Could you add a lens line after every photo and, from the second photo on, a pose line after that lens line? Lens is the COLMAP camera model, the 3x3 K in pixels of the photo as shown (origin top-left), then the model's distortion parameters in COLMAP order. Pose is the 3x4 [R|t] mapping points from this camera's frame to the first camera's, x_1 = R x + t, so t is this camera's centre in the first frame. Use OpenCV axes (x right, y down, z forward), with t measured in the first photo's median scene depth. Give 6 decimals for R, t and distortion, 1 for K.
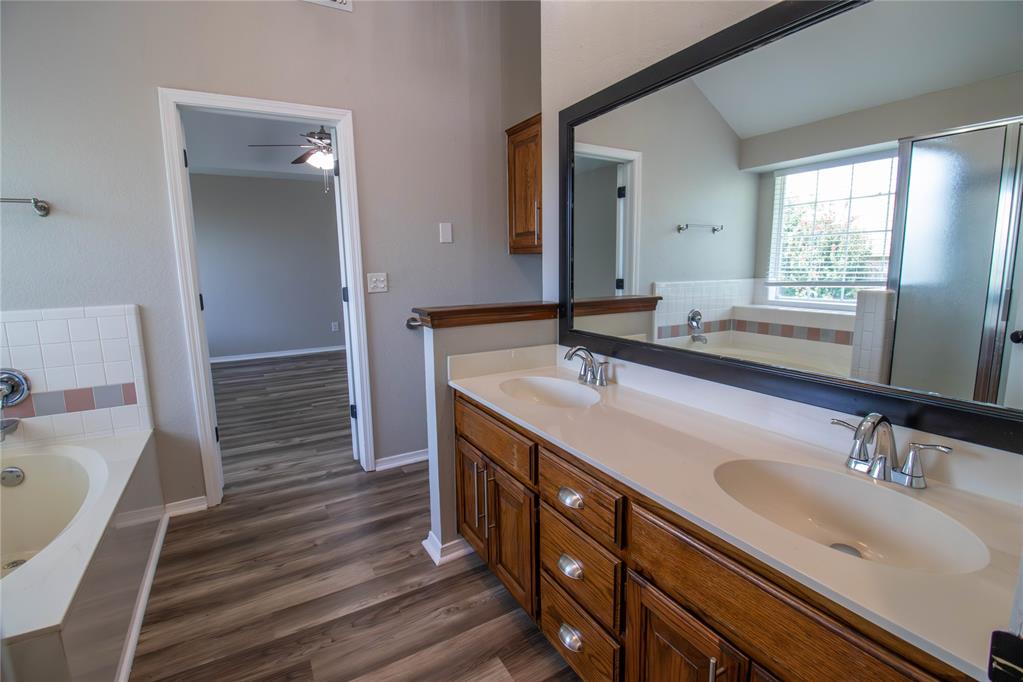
lens RADIAL K [[473.1, 0, 513.2], [0, 473.1, 332.3], [0, 0, 1]] dist [-0.000927, -0.014231]
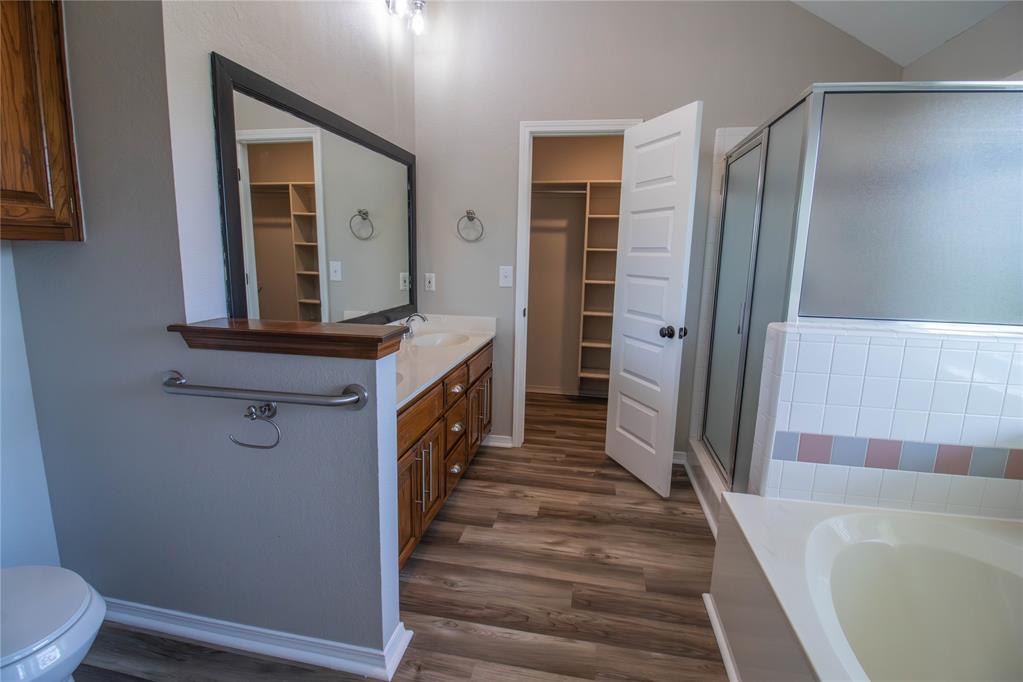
lens RADIAL K [[473.1, 0, 513.2], [0, 473.1, 332.3], [0, 0, 1]] dist [-0.000927, -0.014231]
pose [[-0.763817, -0.111752, 0.635685, -0.872524], [0.081712, 0.960229, 0.266989, -0.247045], [-0.640240, 0.255874, -0.724308, 1.555018]]
